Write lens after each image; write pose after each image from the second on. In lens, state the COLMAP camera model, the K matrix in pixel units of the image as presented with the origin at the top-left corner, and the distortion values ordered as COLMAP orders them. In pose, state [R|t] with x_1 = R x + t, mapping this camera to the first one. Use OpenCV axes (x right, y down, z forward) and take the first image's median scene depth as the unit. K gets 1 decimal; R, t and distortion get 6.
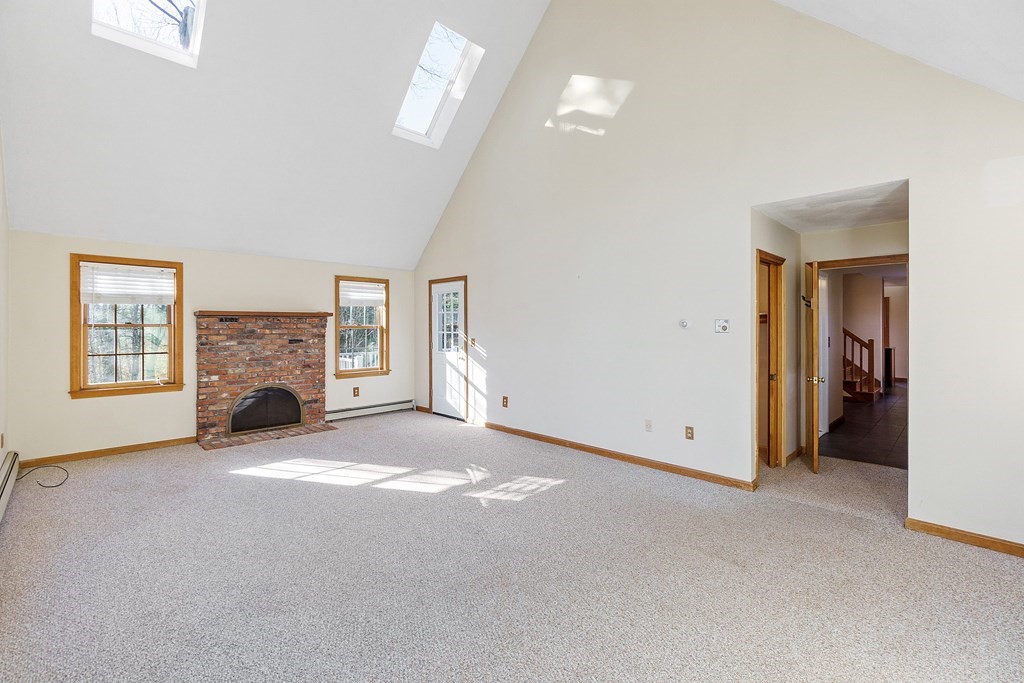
lens RADIAL K [[443.3, 0, 493.7], [0, 443.3, 325.0], [0, 0, 1]] dist [-0.004420, 0.001791]
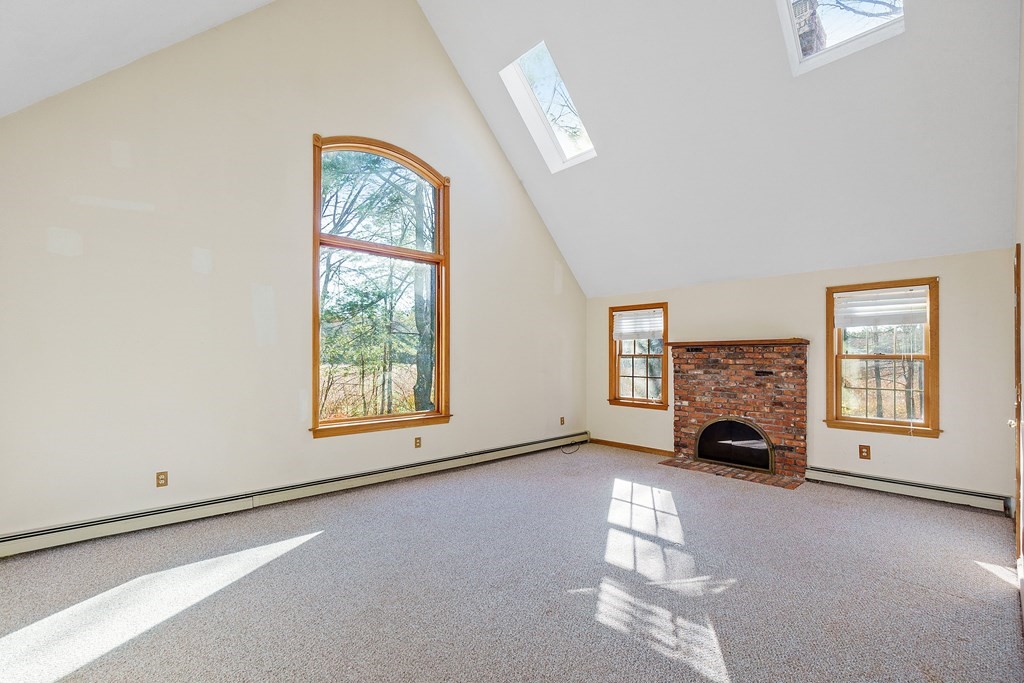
lens RADIAL K [[443.3, 0, 511.2], [0, 443.3, 350.3], [0, 0, 1]] dist [-0.004420, 0.001791]
pose [[-0.008496, -0.014875, -0.999853, 0.455690], [0.000885, 0.999889, -0.014883, 0.004645], [0.999964, -0.001011, -0.008482, 0.556893]]
